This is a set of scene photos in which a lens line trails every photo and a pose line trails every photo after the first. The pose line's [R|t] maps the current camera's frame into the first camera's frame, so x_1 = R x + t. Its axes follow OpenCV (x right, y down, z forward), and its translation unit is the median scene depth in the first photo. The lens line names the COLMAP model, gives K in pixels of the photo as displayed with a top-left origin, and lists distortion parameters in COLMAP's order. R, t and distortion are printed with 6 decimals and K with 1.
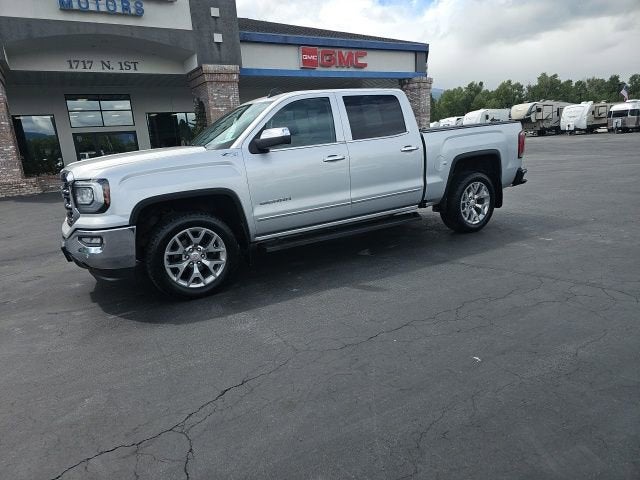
lens RADIAL K [[415.8, 0, 323.4], [0, 415.8, 240.4], [0, 0, 1]] dist [0.052132, -0.039038]
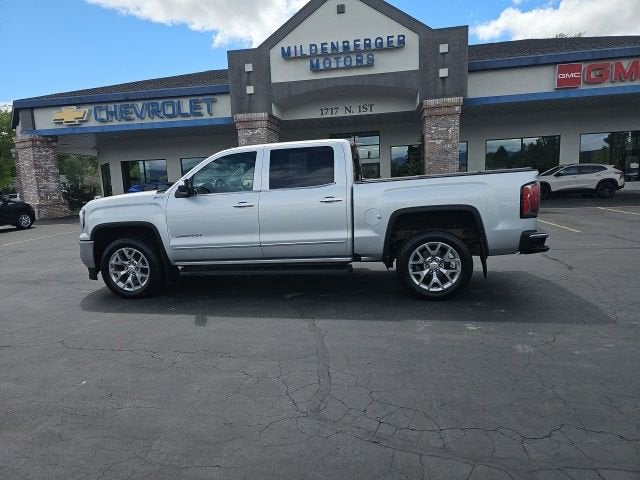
lens RADIAL K [[426.6, 0, 322.9], [0, 426.6, 240.8], [0, 0, 1]] dist [0.063558, -0.057598]
pose [[0.755857, 0.119480, -0.643743, 0.689186], [-0.158866, 0.987295, -0.003291, -0.094839], [0.635171, 0.104756, 0.765235, 0.185473]]
